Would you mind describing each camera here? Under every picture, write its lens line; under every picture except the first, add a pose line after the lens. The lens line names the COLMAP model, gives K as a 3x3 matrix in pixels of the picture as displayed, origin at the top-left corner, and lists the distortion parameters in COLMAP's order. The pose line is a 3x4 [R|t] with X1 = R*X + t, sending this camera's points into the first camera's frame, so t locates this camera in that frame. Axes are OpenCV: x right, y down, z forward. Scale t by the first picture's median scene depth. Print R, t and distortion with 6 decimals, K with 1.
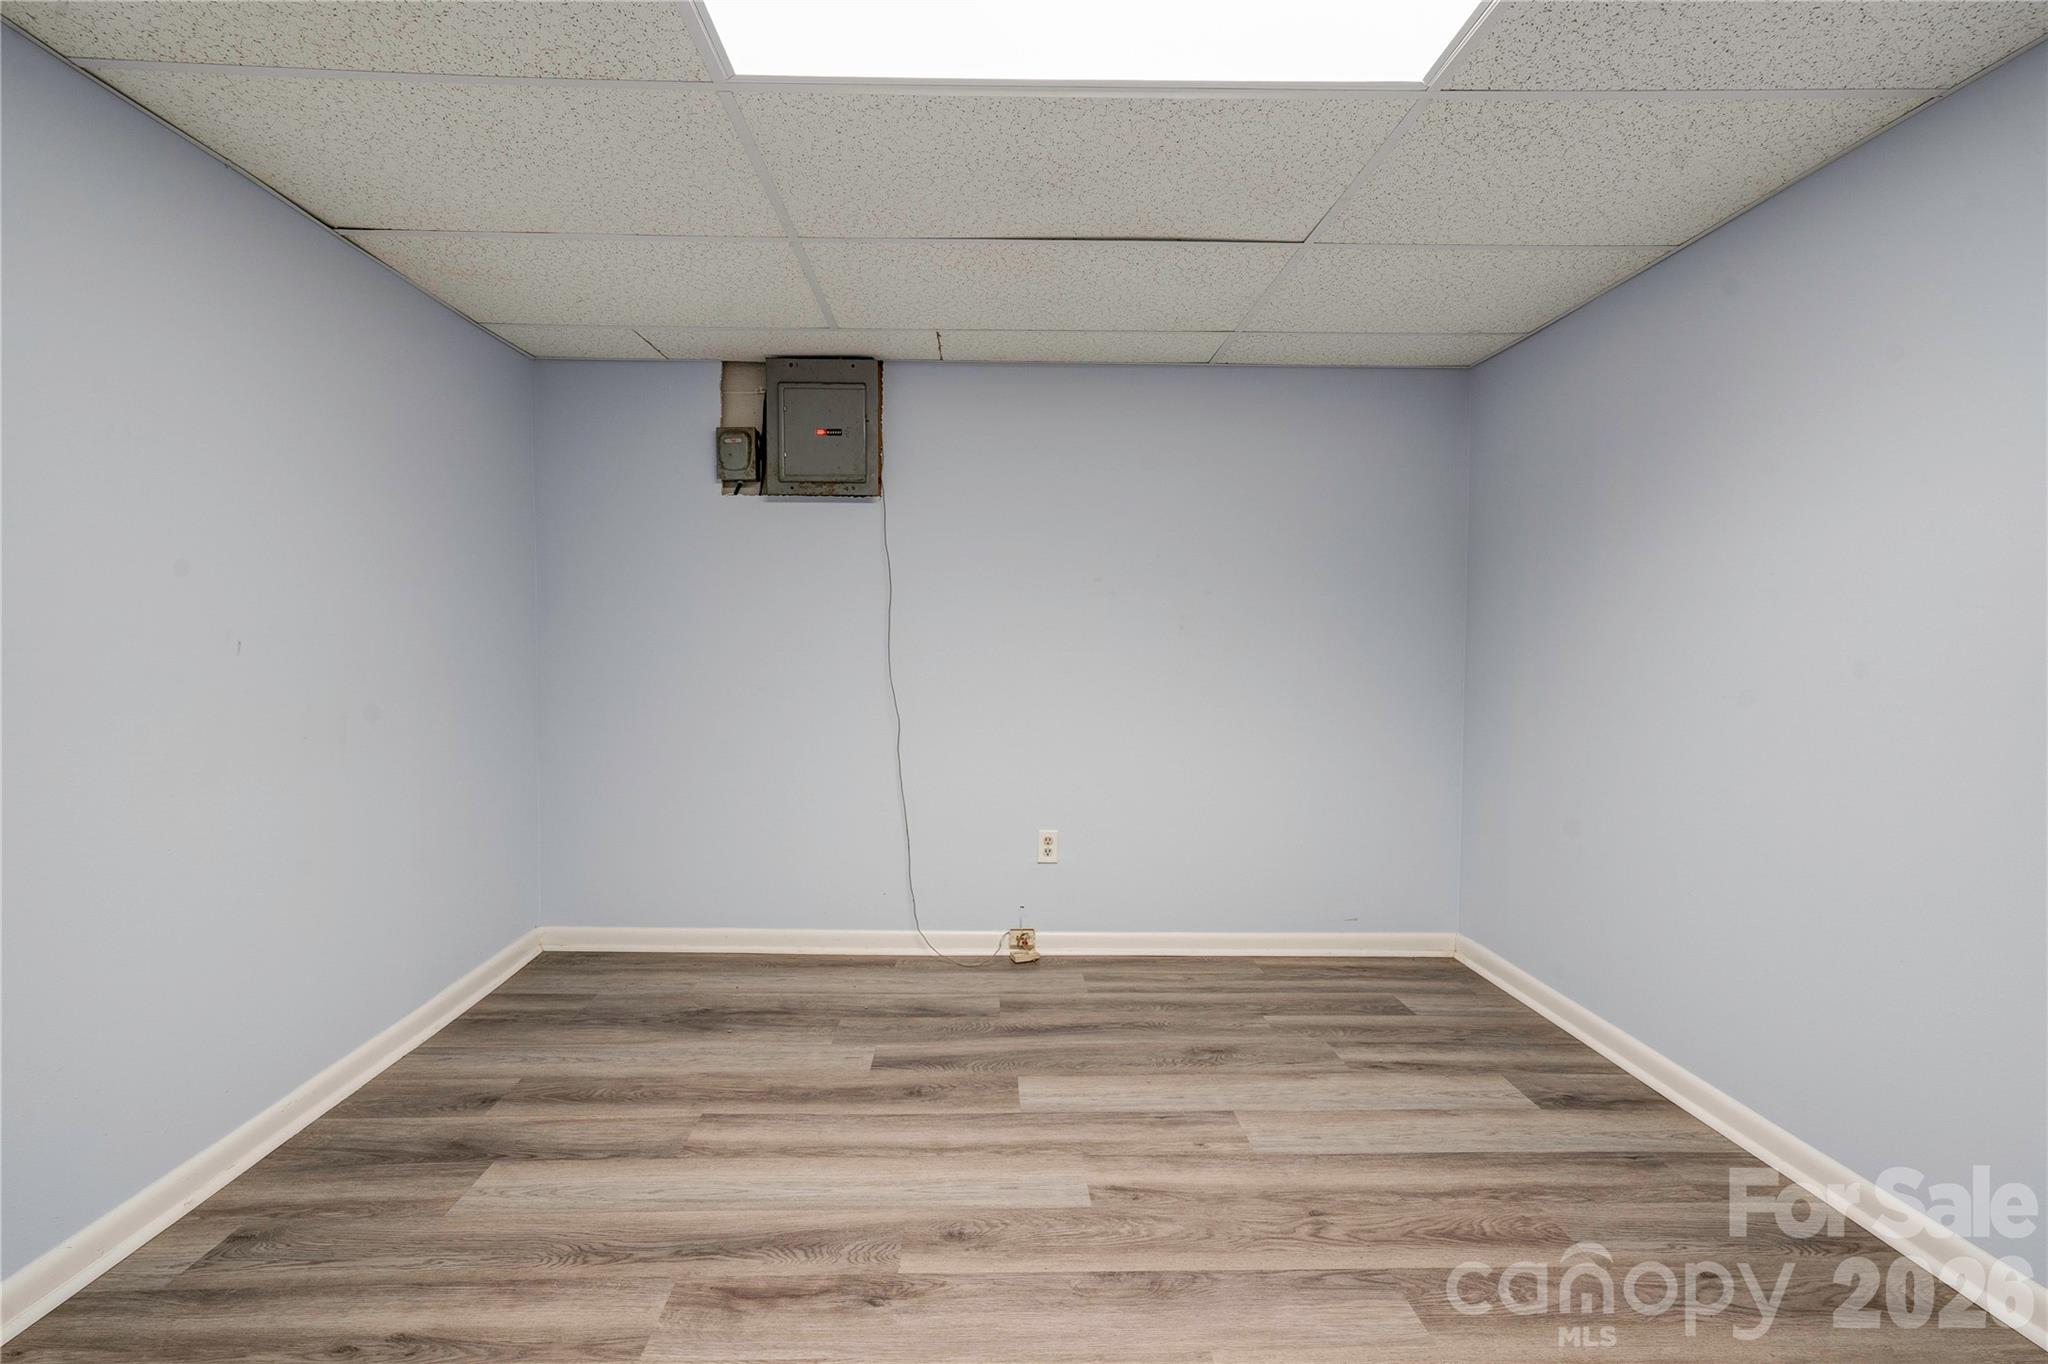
lens RADIAL K [[941.7, 0, 1017.0], [0, 941.7, 676.7], [0, 0, 1]] dist [-0.010833, 0.018582]
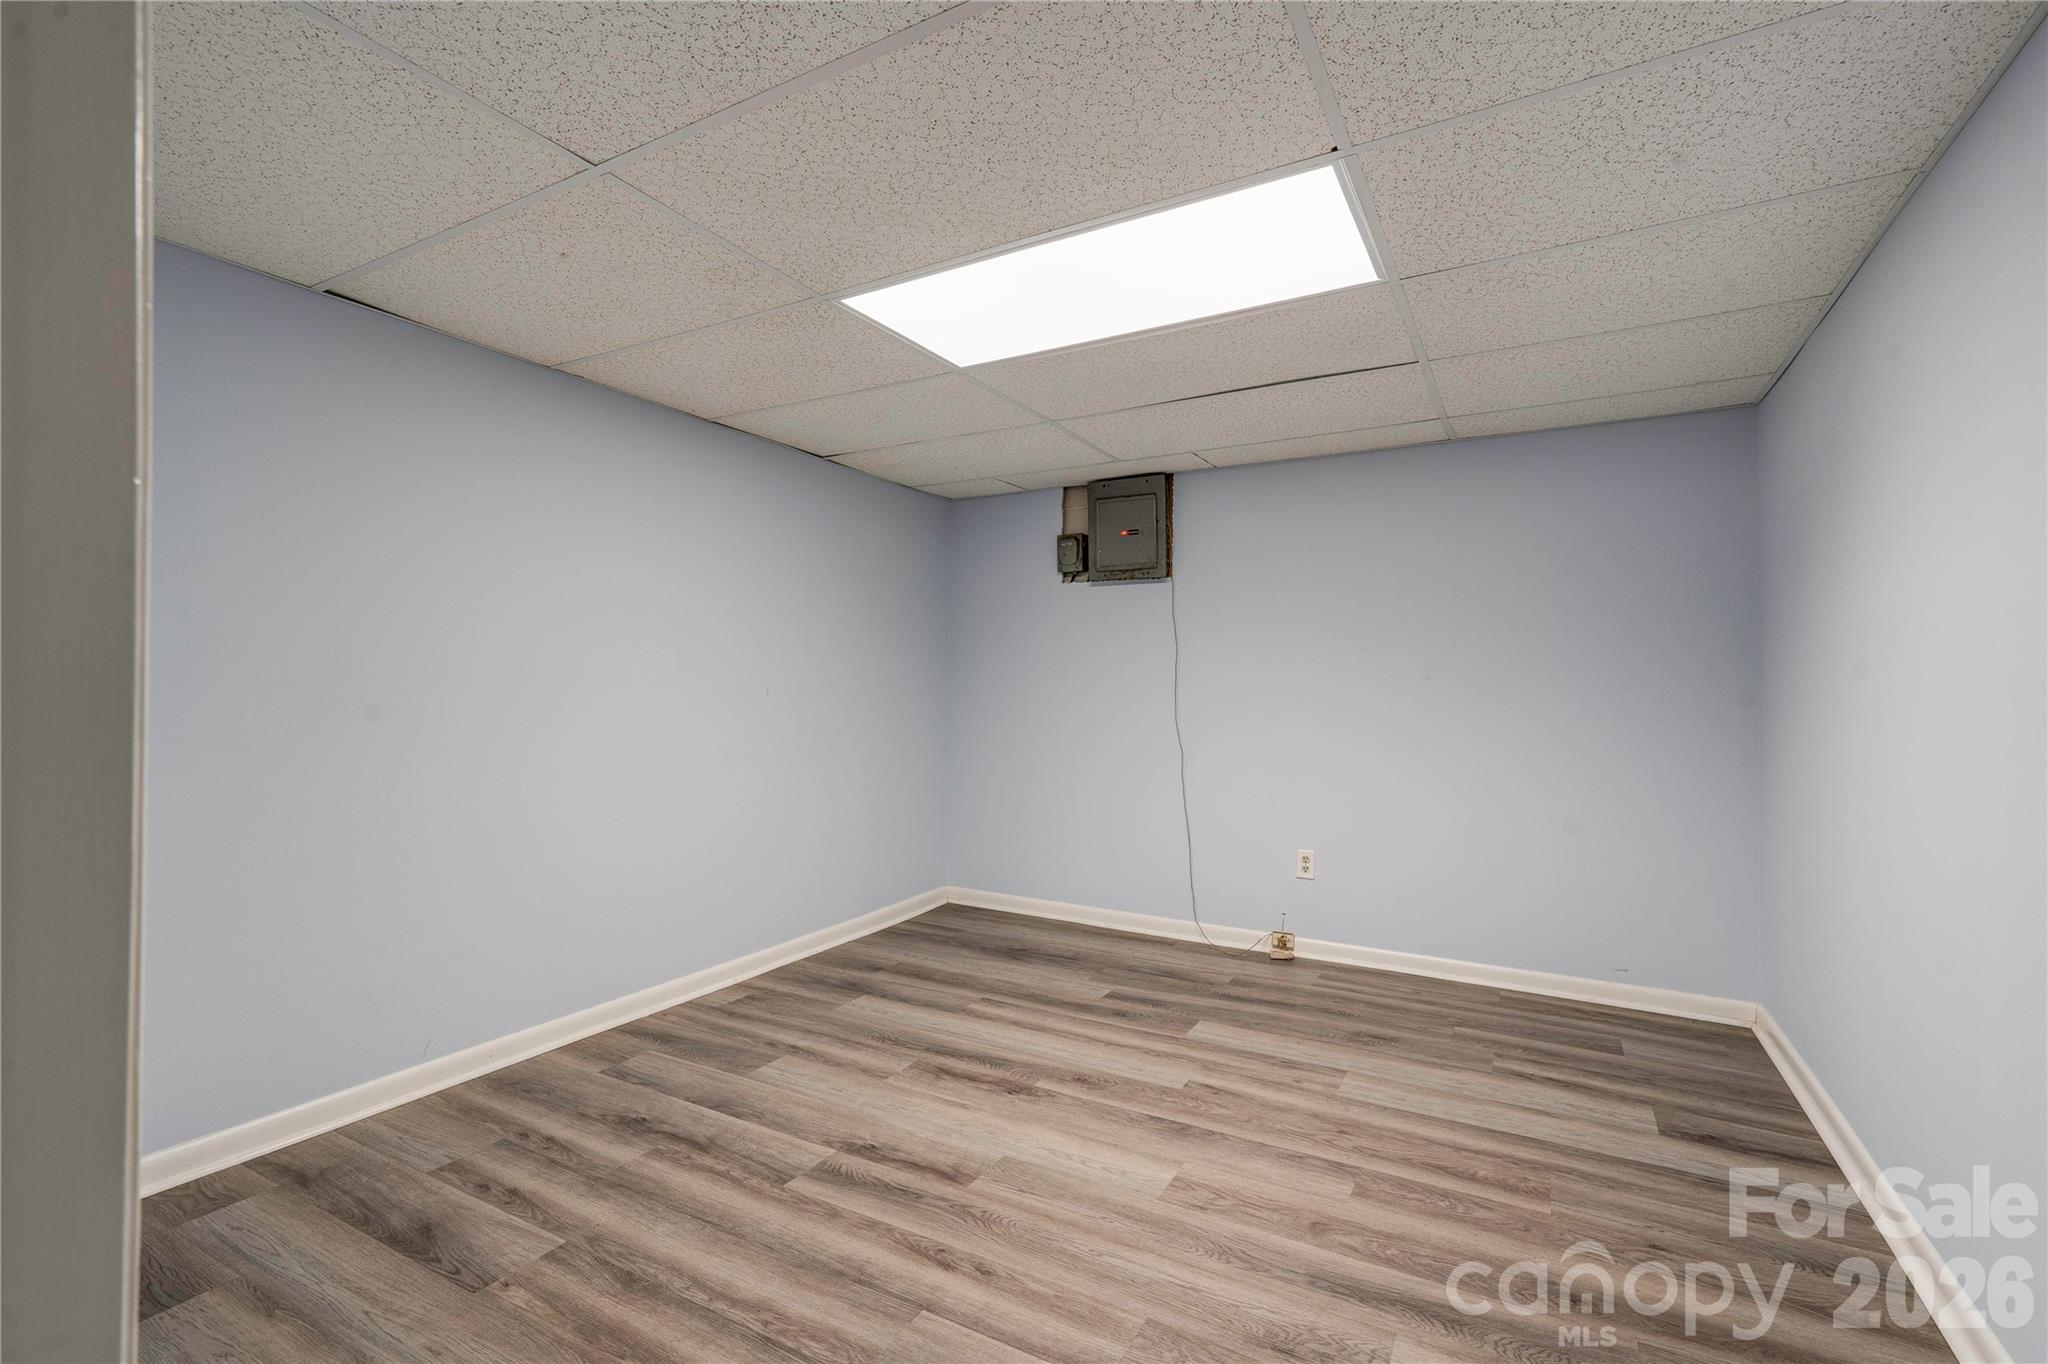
lens RADIAL K [[941.7, 0, 1017.0], [0, 941.7, 676.7], [0, 0, 1]] dist [-0.010833, 0.018582]
pose [[0.856244, -0.004797, -0.516550, 0.434899], [-0.021880, 0.998723, -0.045544, 0.010164], [0.516109, 0.050299, 0.855045, -0.264642]]
